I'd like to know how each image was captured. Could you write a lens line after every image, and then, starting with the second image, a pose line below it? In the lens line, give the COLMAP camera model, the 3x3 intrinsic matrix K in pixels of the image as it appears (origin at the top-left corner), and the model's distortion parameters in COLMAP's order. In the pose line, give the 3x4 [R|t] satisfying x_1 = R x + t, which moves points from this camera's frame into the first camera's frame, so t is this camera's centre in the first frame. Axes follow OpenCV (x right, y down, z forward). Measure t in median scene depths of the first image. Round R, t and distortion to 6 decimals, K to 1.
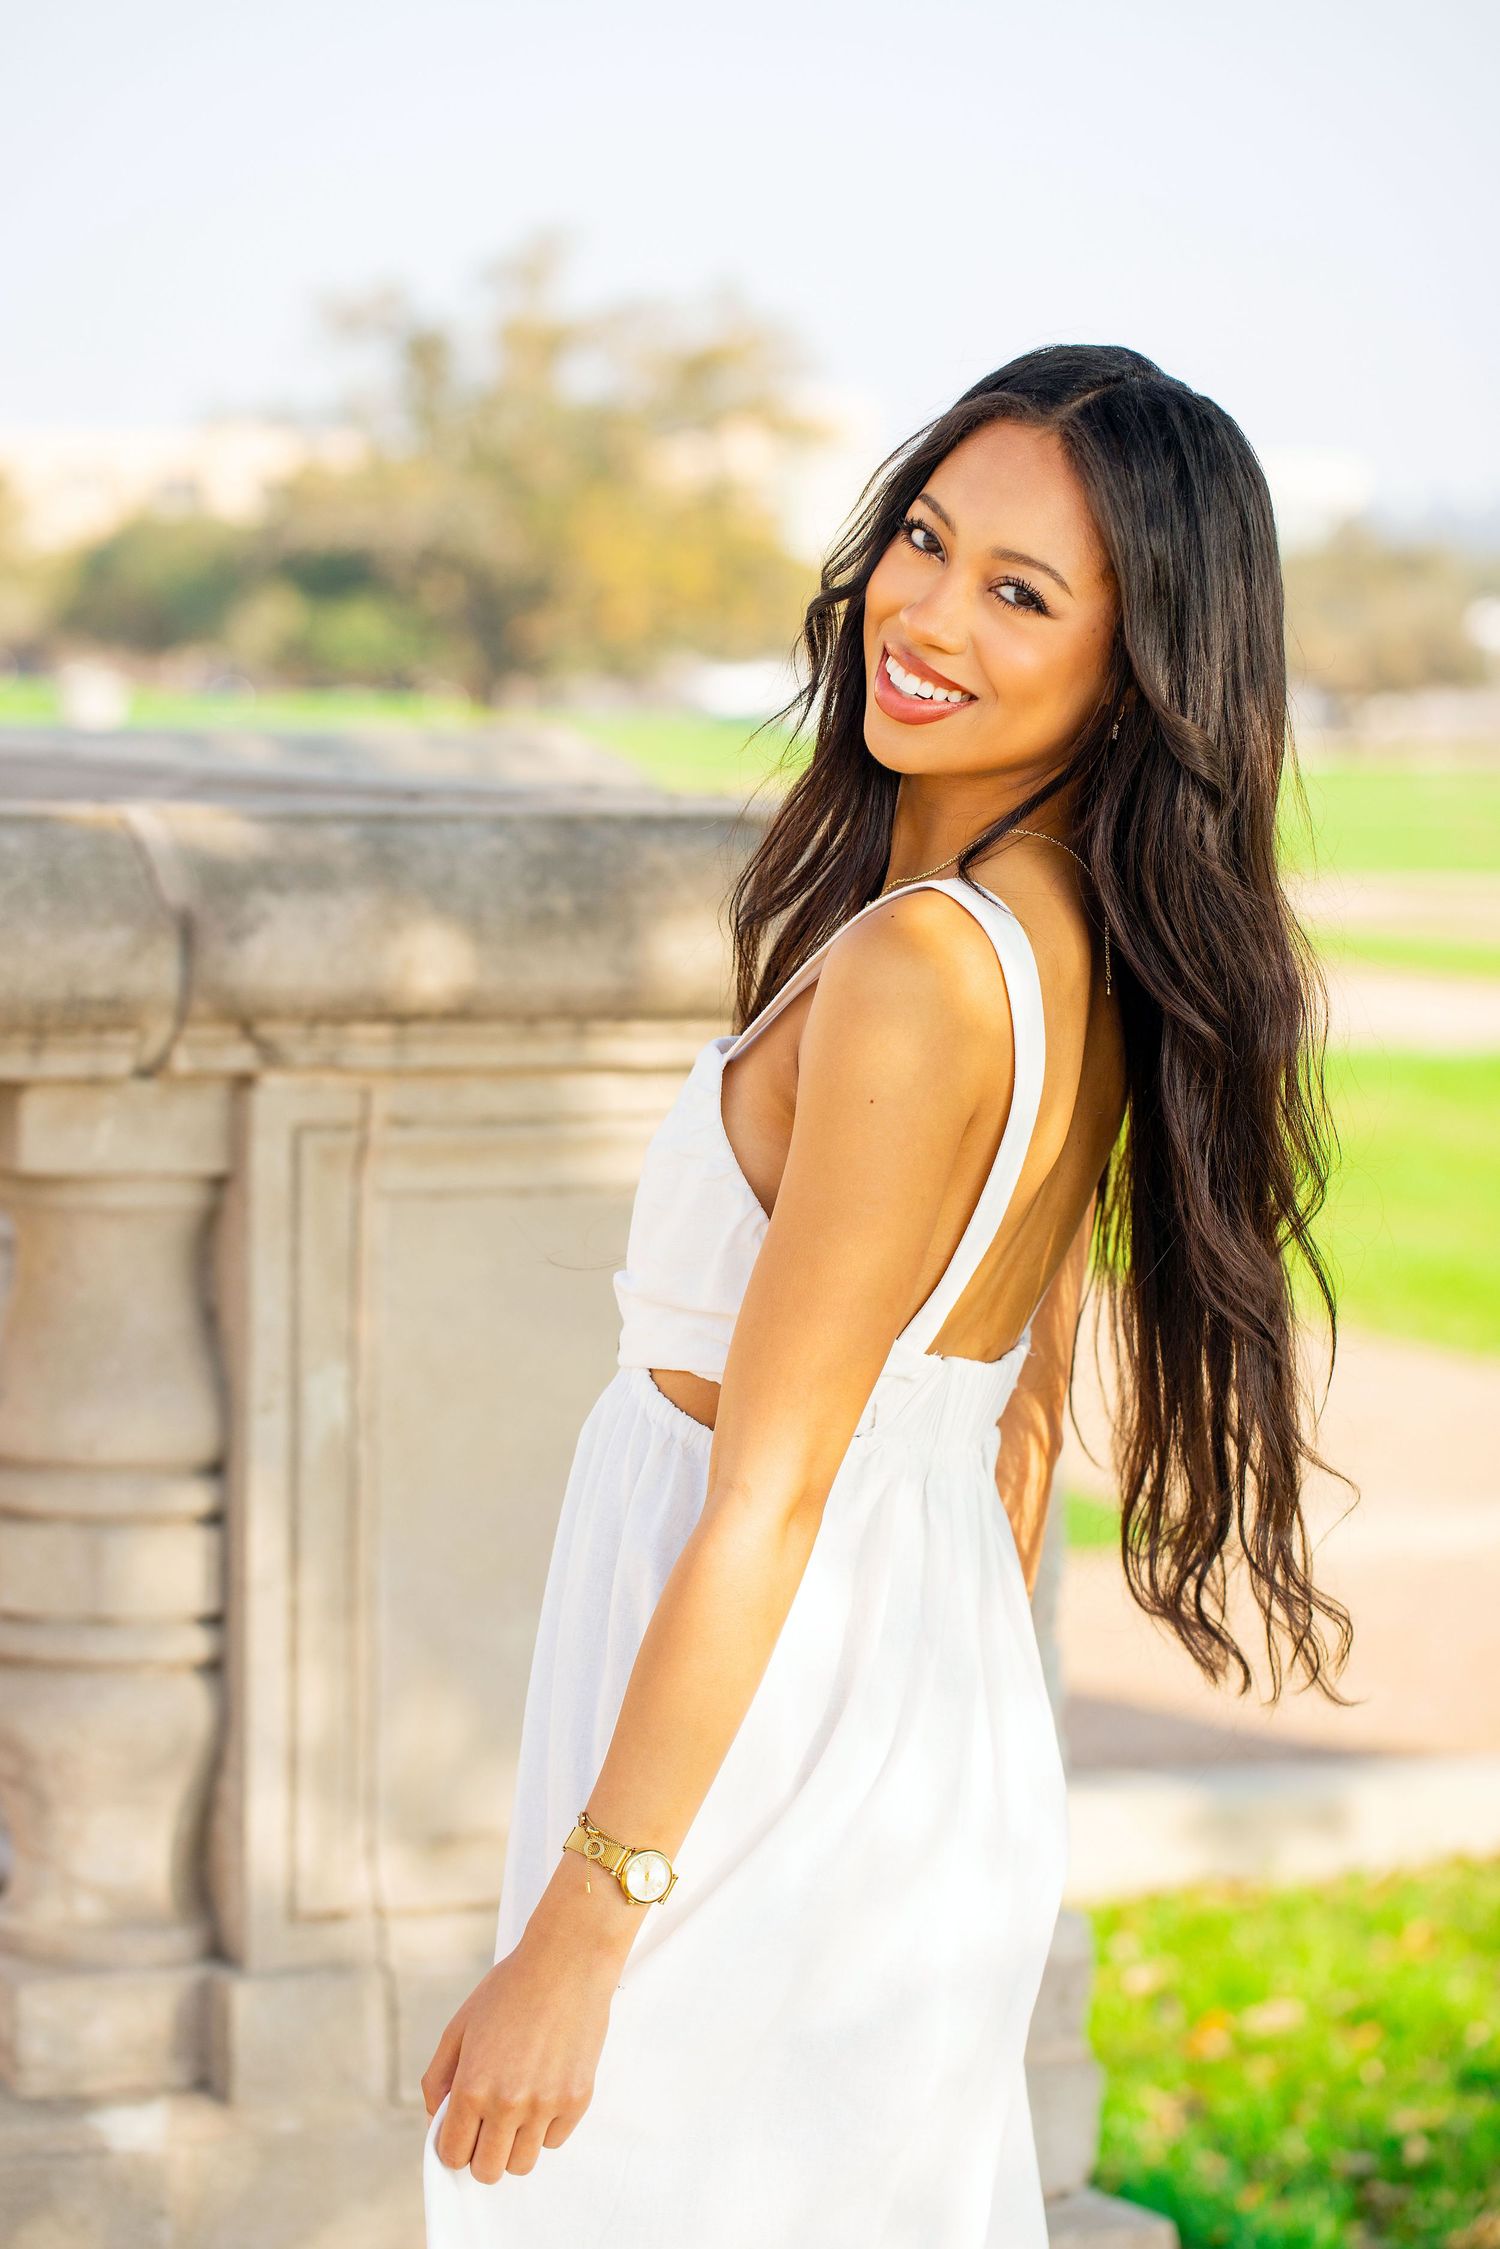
lens RADIAL K [[6644.0, 0, 813.9], [0, 6644.0, 1129.3], [0, 0, 1]] dist [-0.011611, 0.936167]
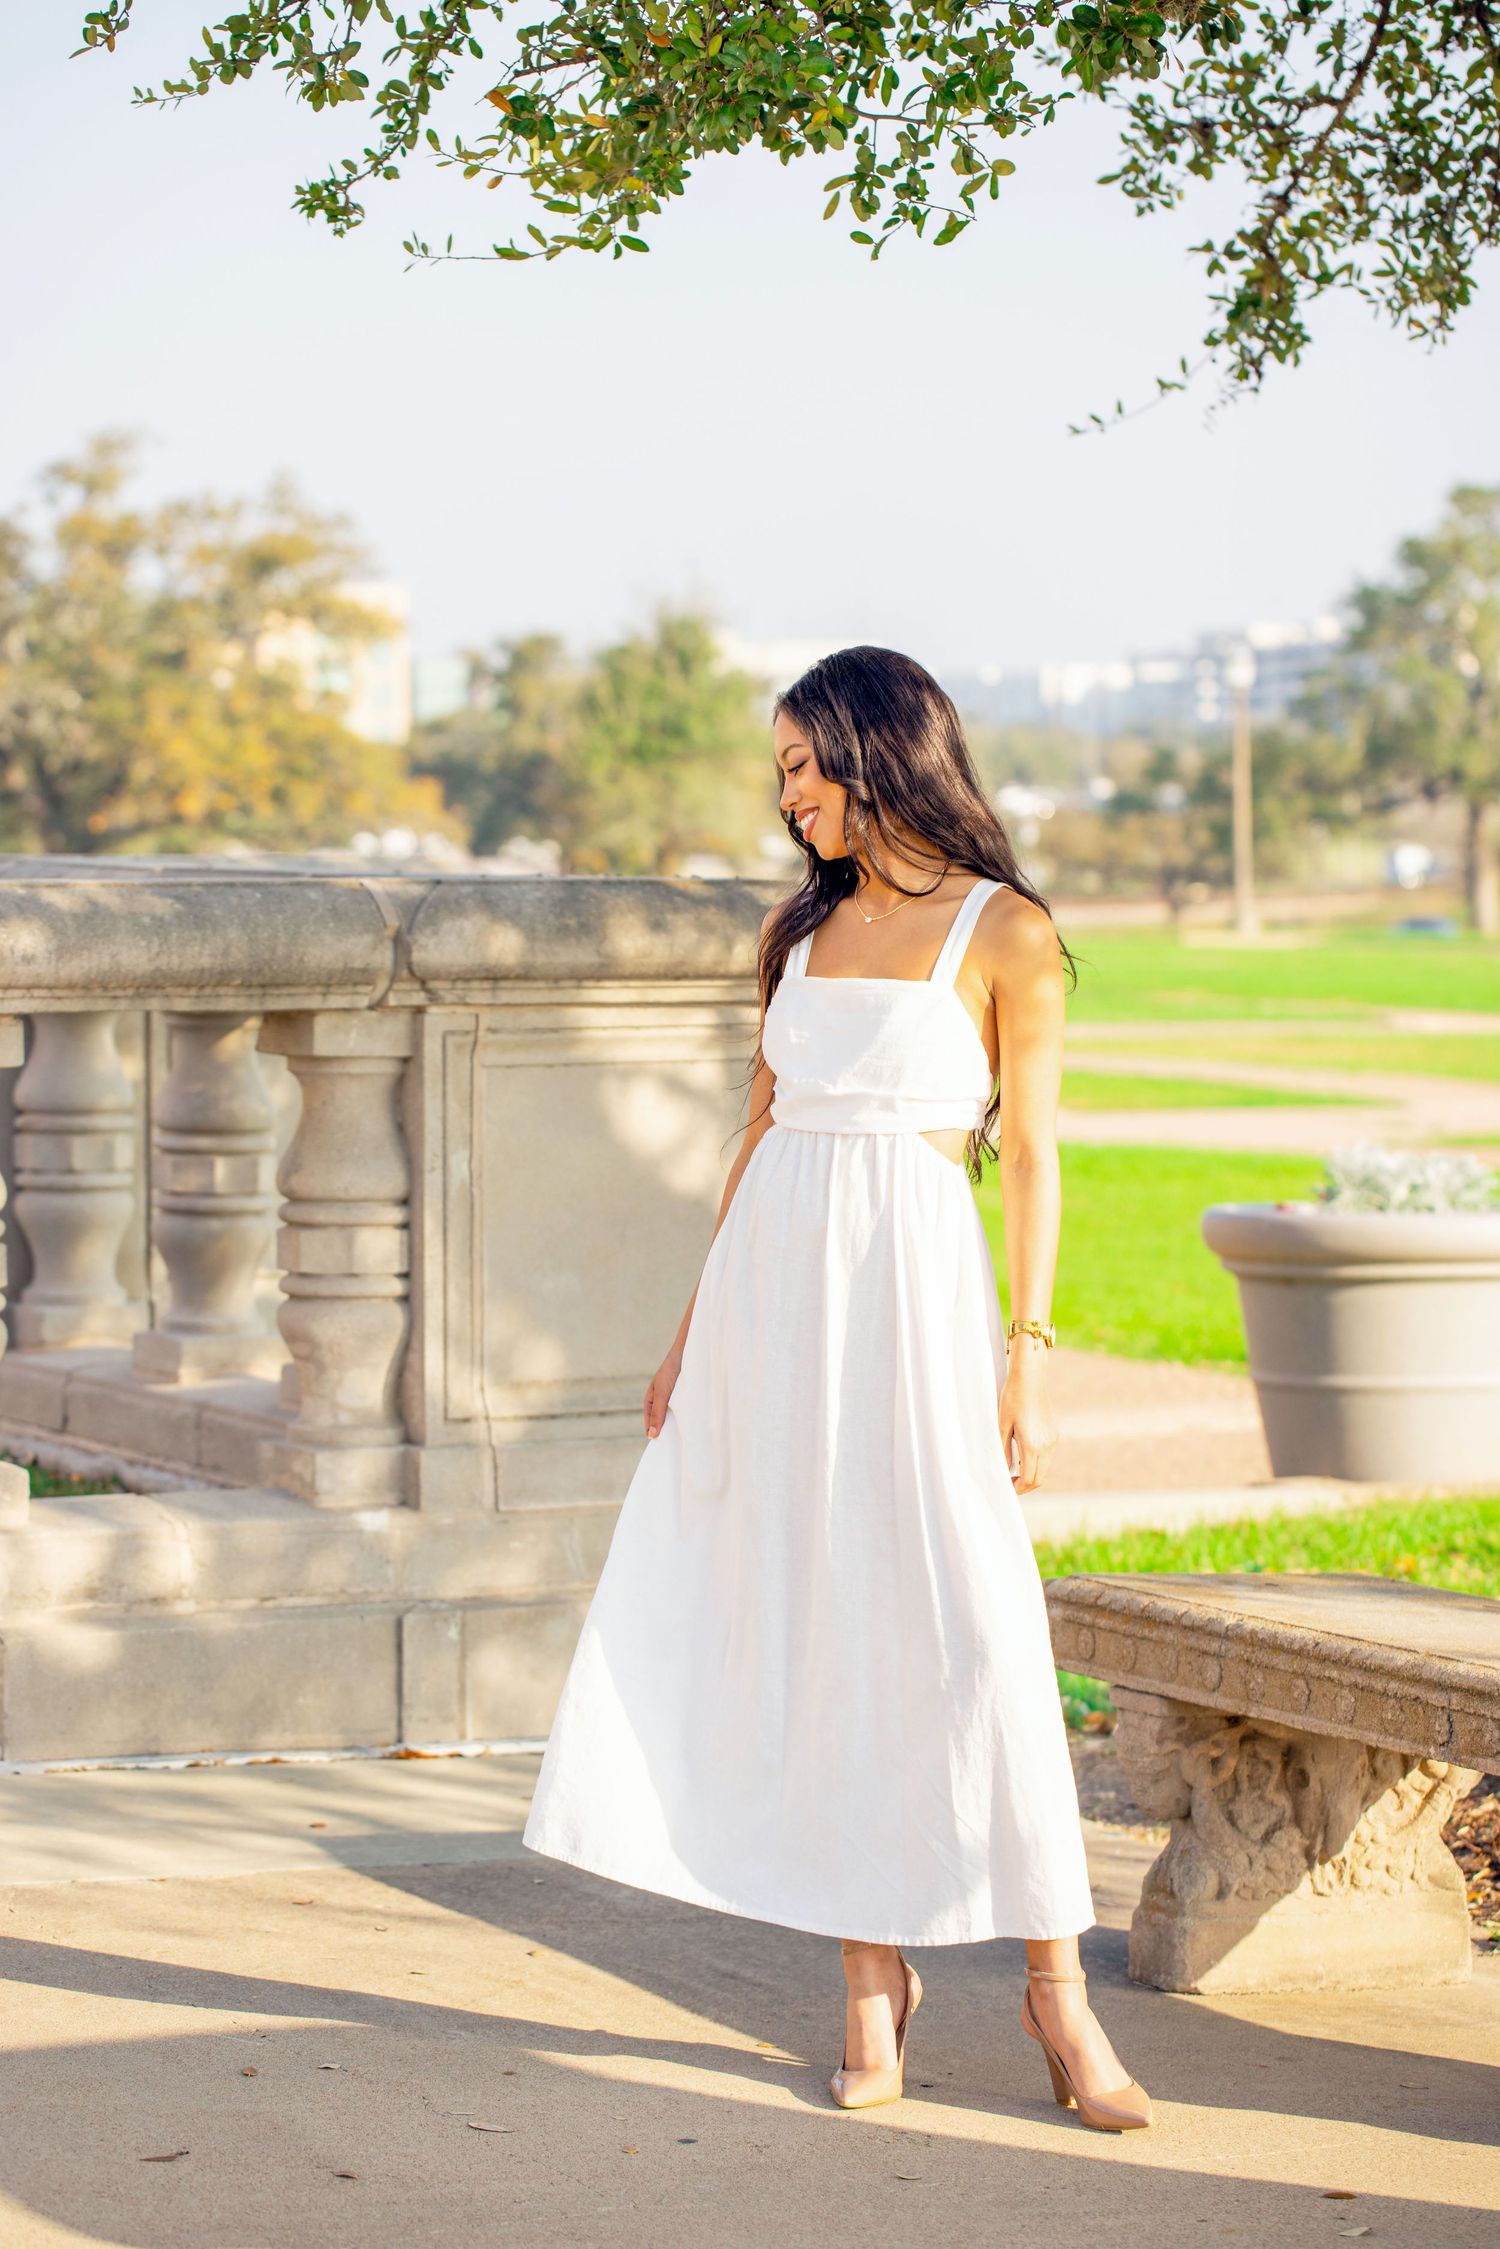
lens RADIAL K [[6644.0, 0, 813.9], [0, 6644.0, 1129.3], [0, 0, 1]] dist [-0.011611, 0.936167]
pose [[0.997315, -0.016866, 0.071258, -0.110387], [0.018792, 0.999474, -0.026438, 0.085692], [-0.070774, 0.027707, 0.997107, -1.054078]]
